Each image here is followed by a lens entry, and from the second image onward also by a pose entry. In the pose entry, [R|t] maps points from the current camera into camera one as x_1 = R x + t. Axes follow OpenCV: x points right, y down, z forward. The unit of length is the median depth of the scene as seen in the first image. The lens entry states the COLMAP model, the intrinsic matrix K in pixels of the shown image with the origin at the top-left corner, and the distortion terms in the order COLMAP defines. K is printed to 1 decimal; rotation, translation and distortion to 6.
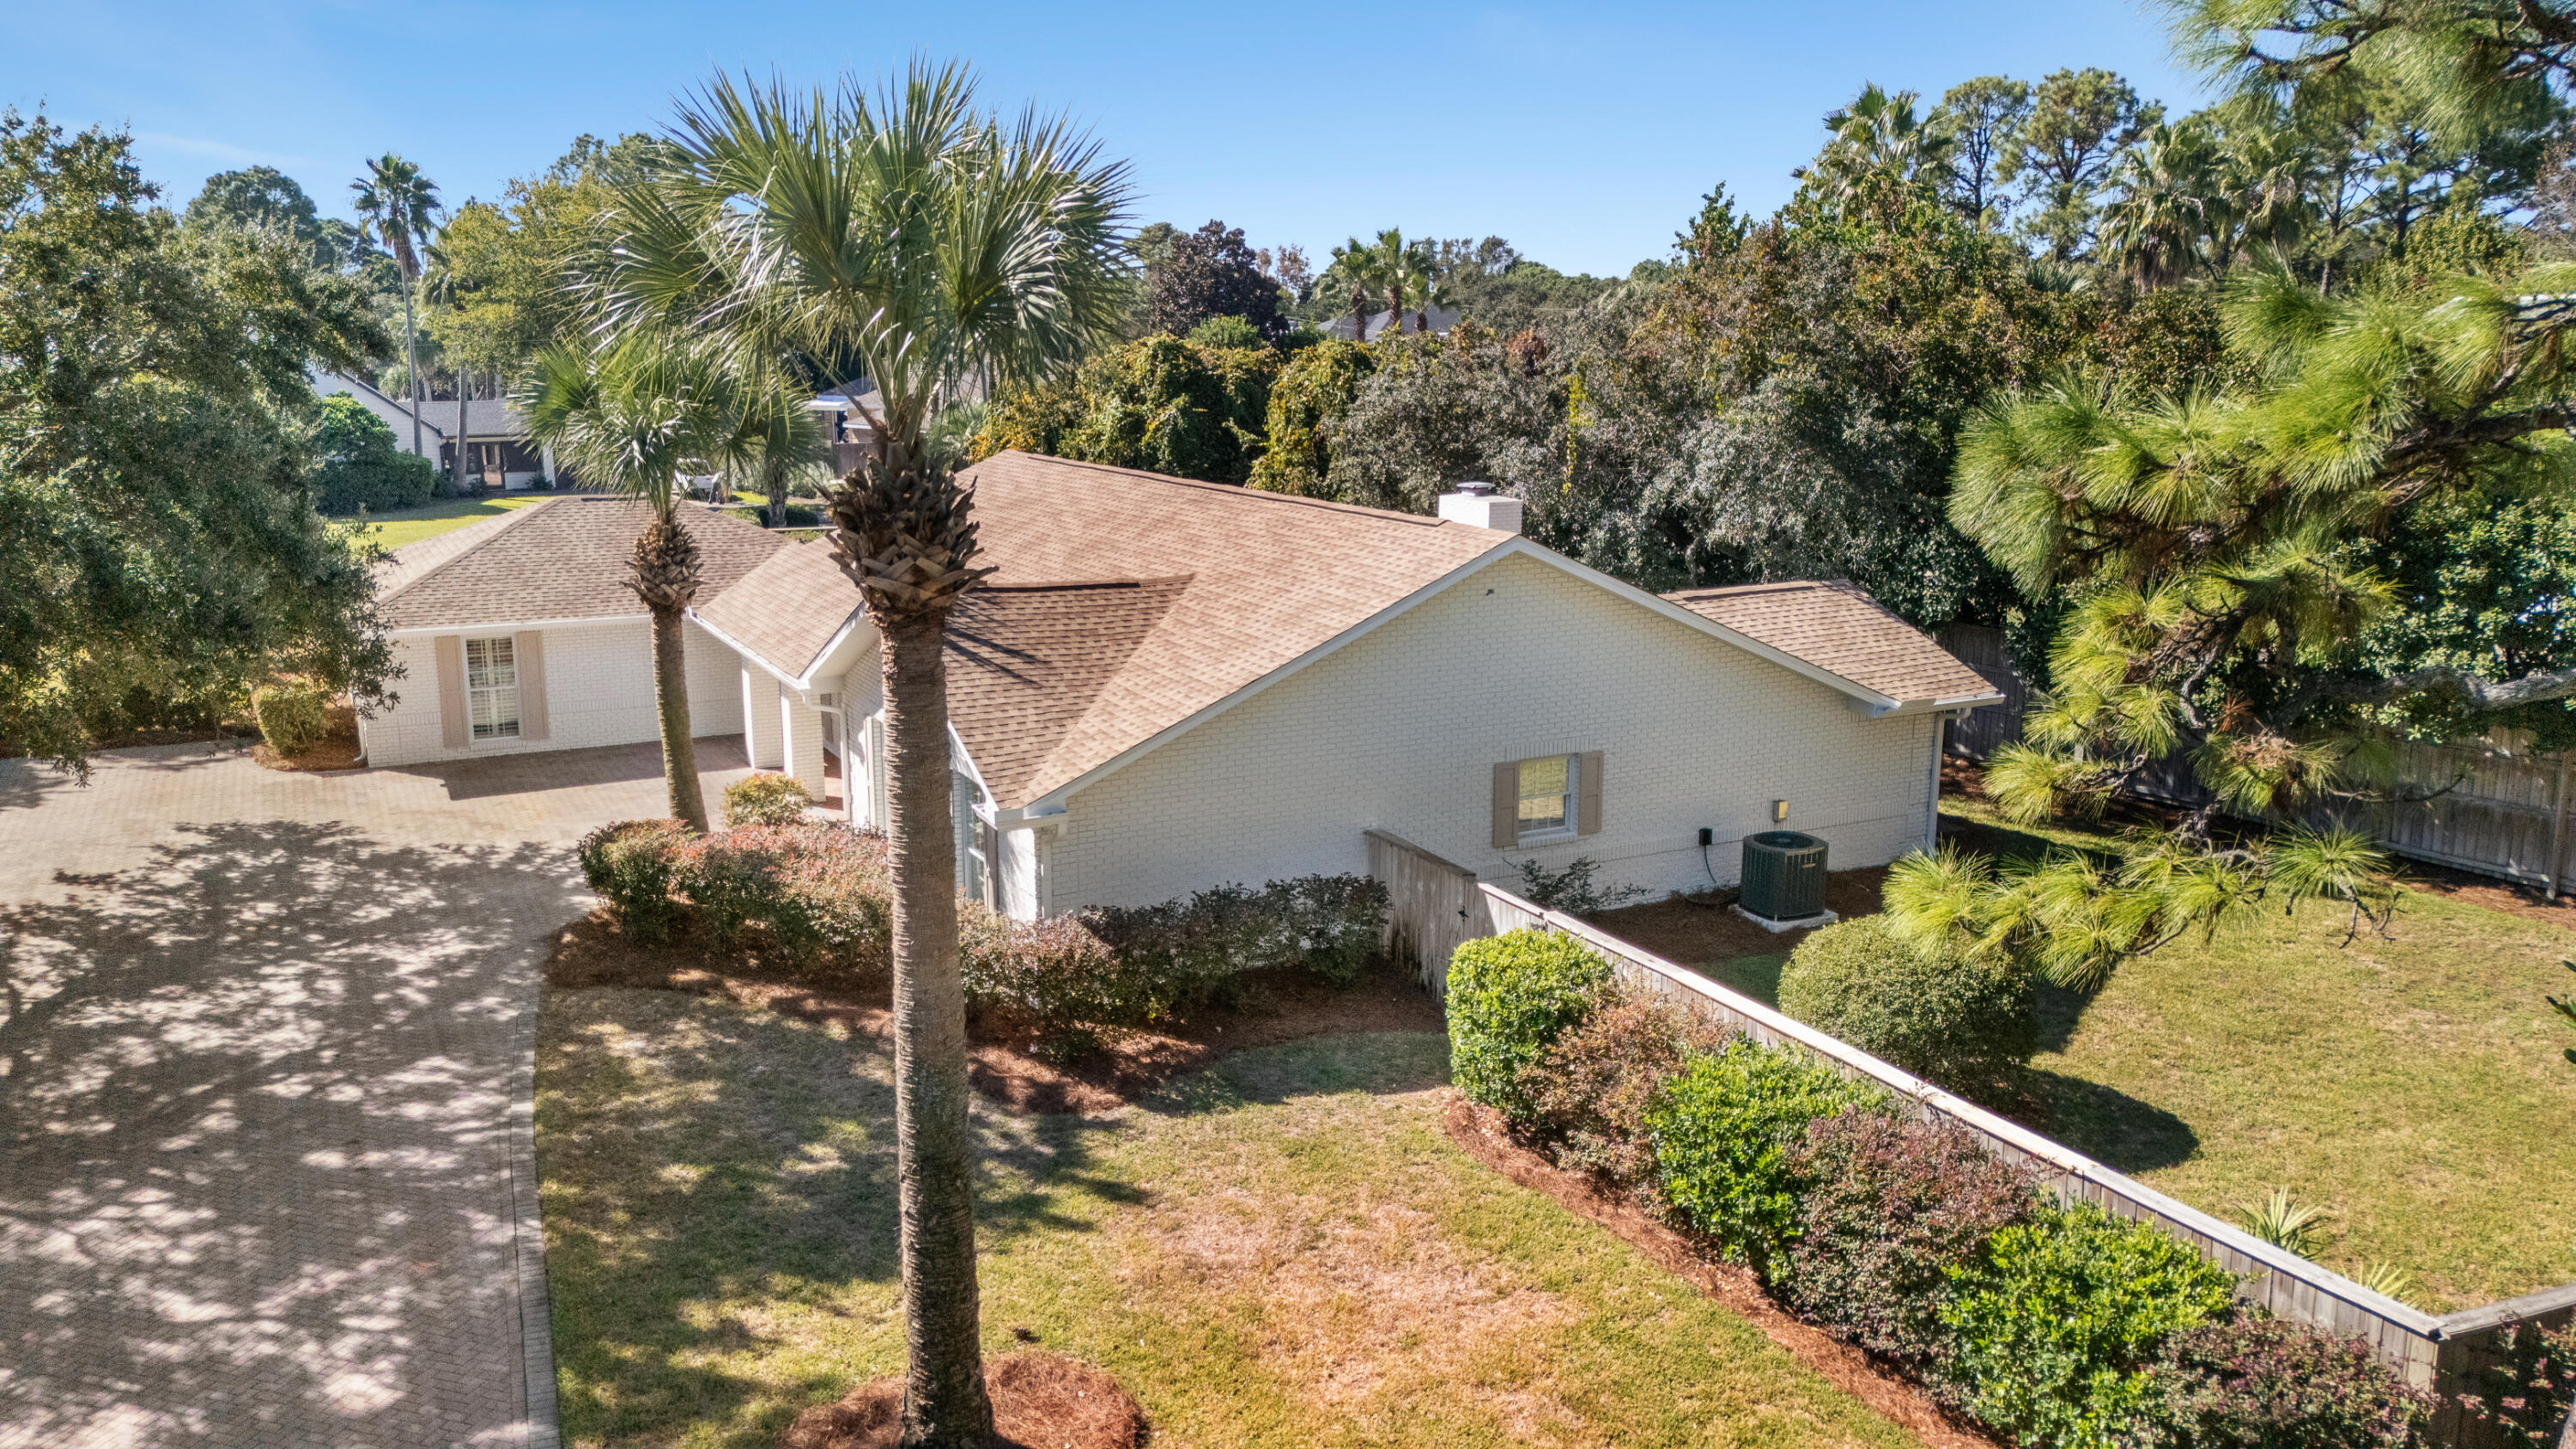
lens RADIAL K [[1904.2, 0, 1297.2], [0, 1904.2, 726.0], [0, 0, 1]] dist [0.076329, -0.059687]
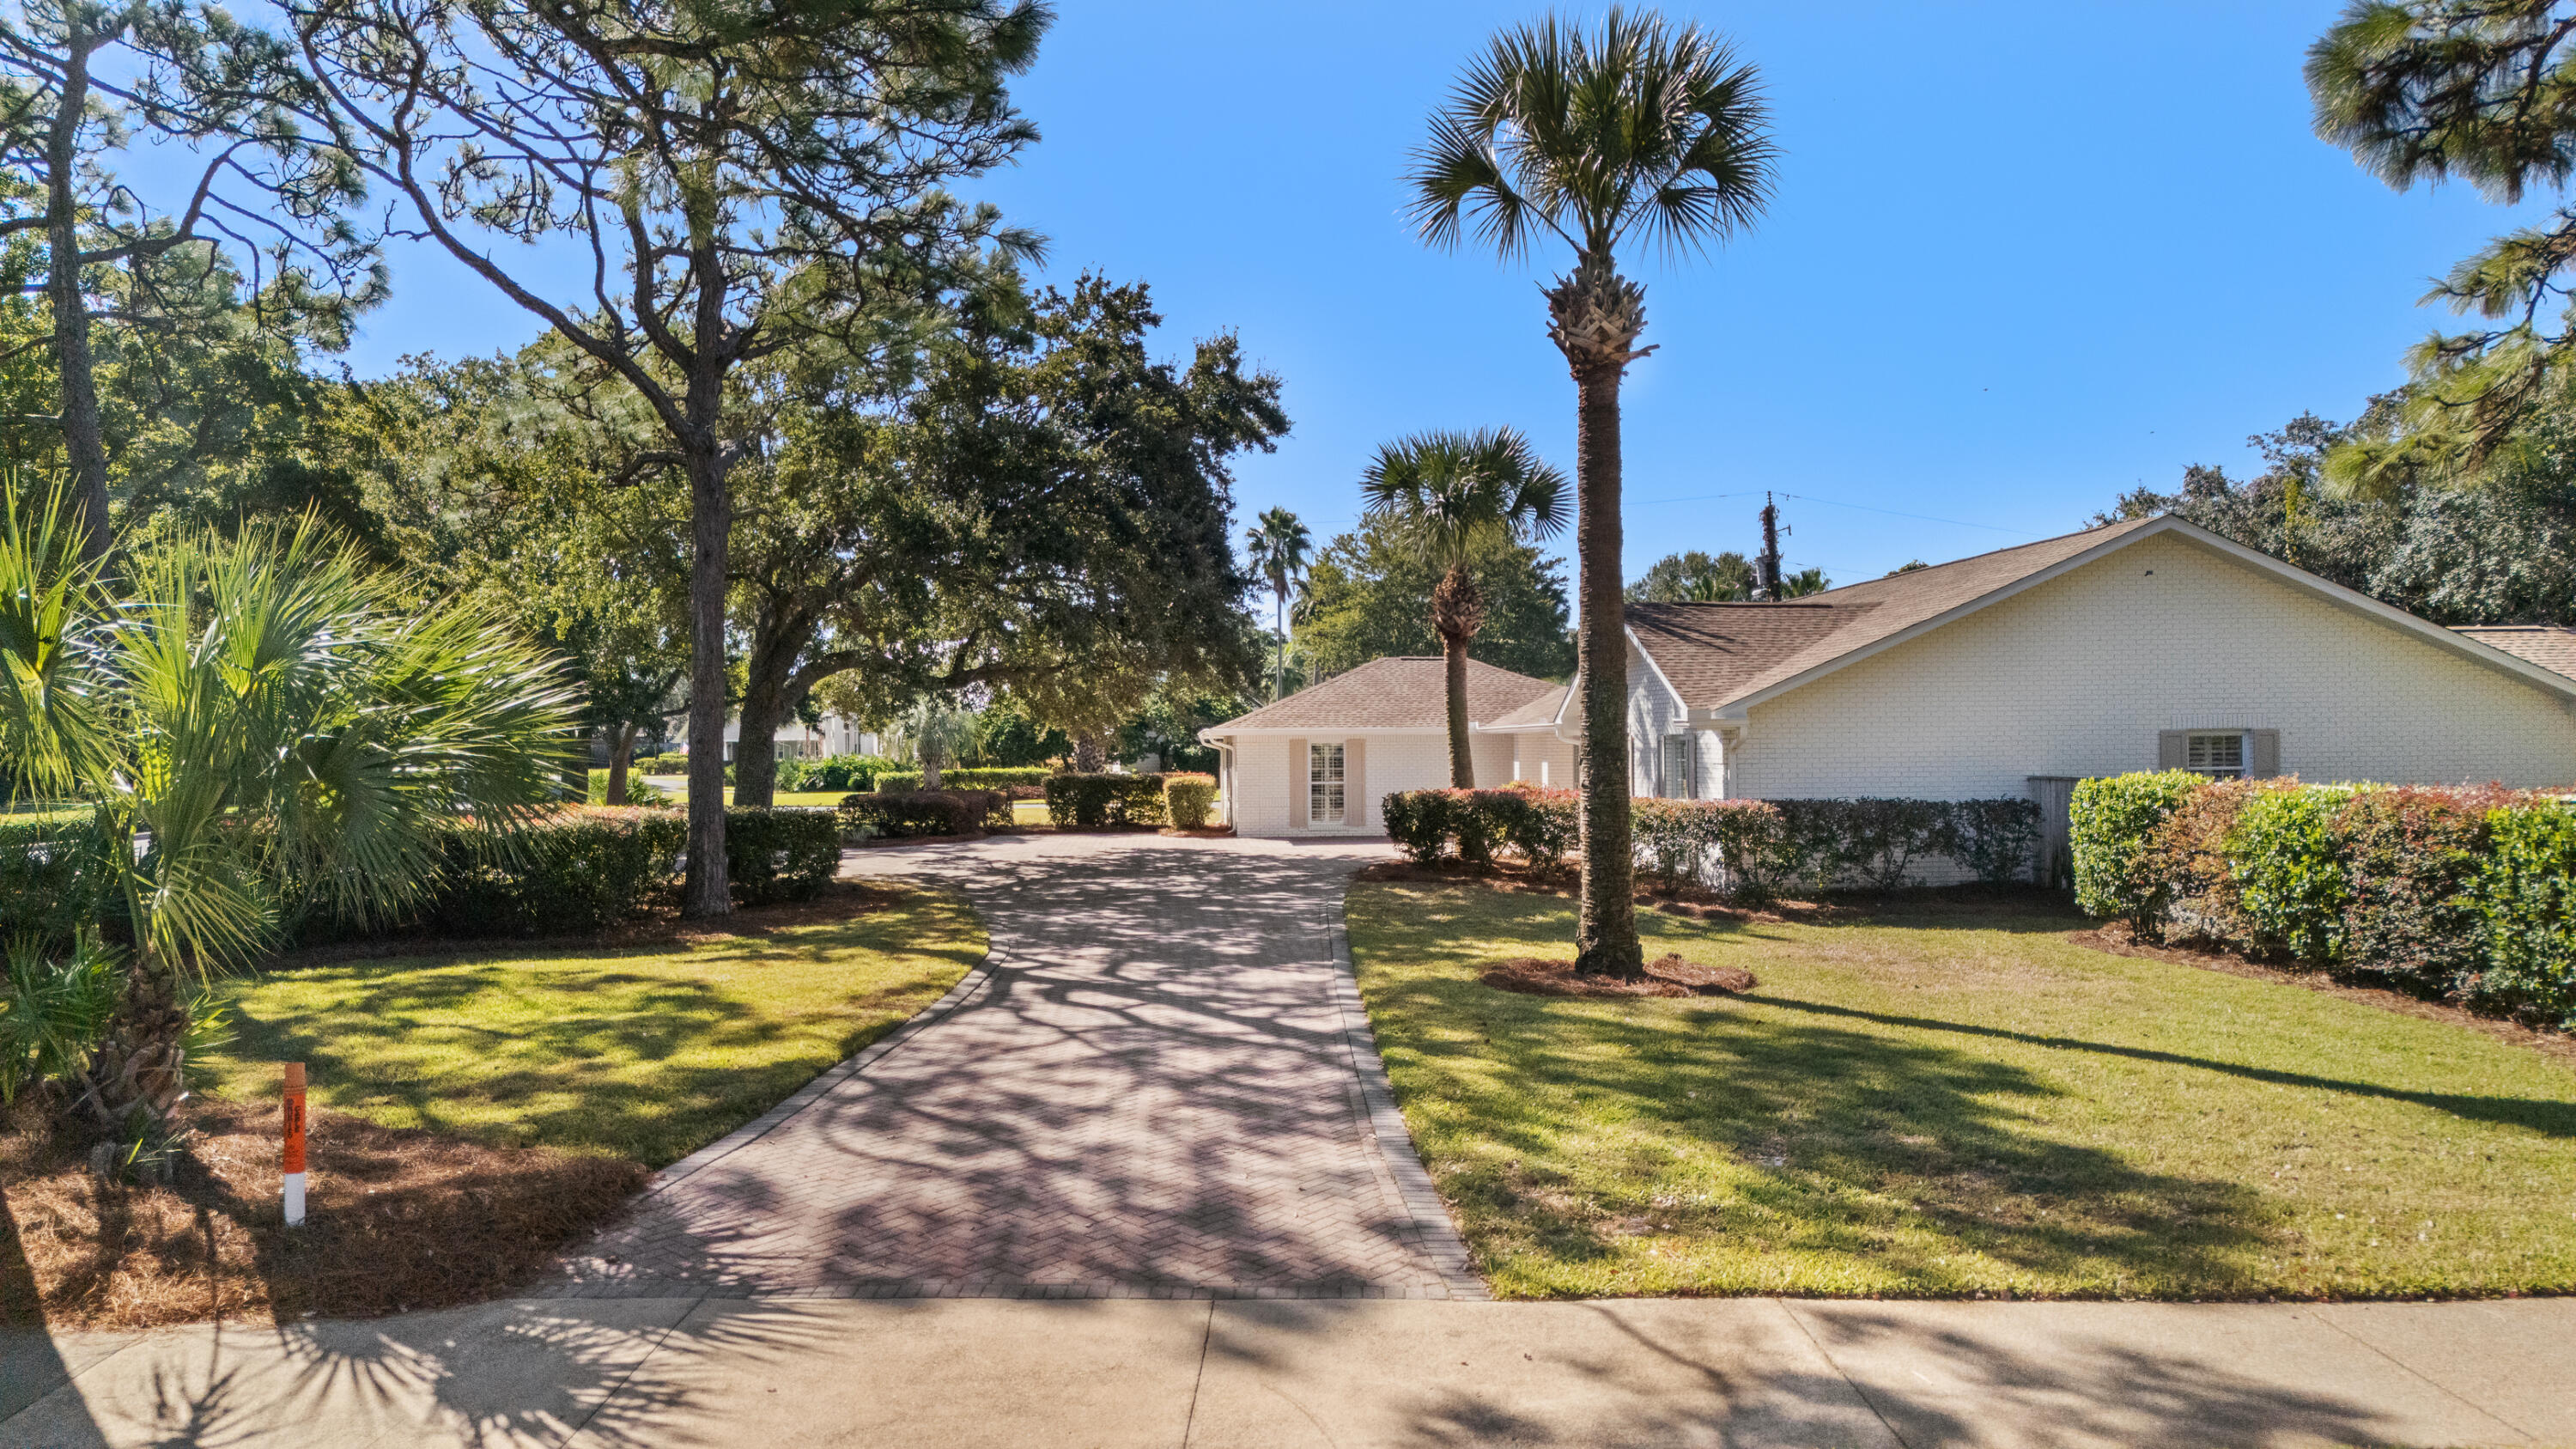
lens RADIAL K [[1904.2, 0, 1277.2], [0, 1904.2, 734.7], [0, 0, 1]] dist [0.076329, -0.059687]
pose [[0.913363, -0.012051, -0.406967, 0.100443], [-0.072769, 0.978635, -0.192297, 0.299975], [0.400590, 0.205252, 0.892972, -0.222905]]
